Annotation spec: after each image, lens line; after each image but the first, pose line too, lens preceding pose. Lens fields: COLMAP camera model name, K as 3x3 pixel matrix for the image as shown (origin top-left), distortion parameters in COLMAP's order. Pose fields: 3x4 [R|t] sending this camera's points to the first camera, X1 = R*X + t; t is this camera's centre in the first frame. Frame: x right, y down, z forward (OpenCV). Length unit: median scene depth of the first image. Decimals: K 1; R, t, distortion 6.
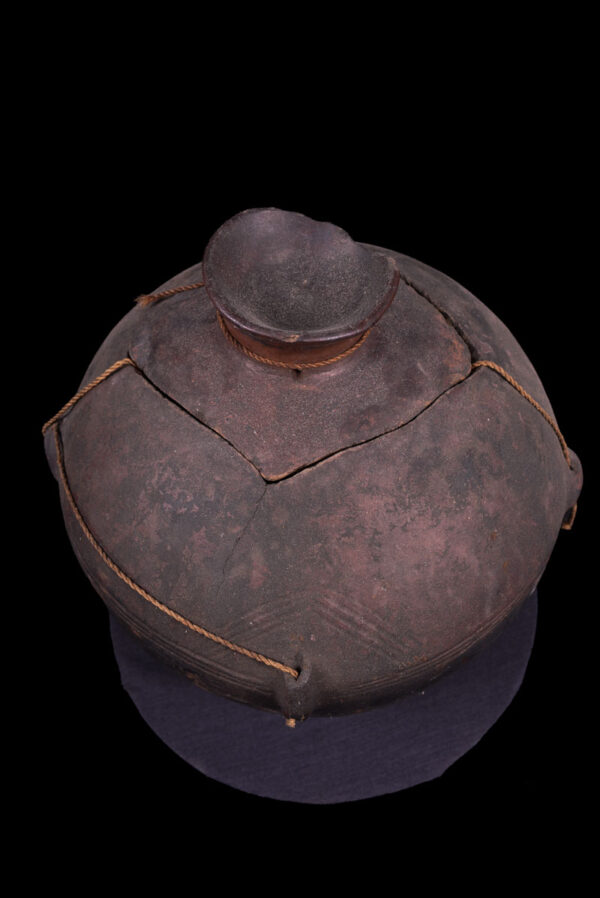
lens RADIAL K [[851.1, 0, 298.6], [0, 851.1, 449.4], [0, 0, 1]] dist [-0.032672, 0.000000]
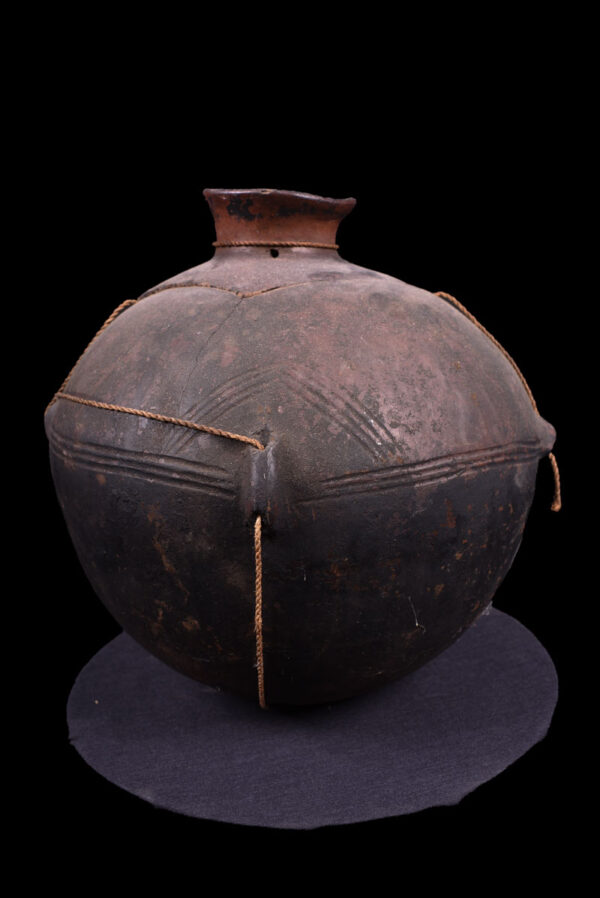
lens RADIAL K [[851.1, 0, 300.1], [0, 851.1, 448.4], [0, 0, 1]] dist [-0.032672, 0.000000]
pose [[0.999479, -0.006459, -0.031626, 0.071247], [-0.016112, 0.749179, -0.662172, 0.914506], [0.027970, 0.662336, 0.748685, 0.289311]]
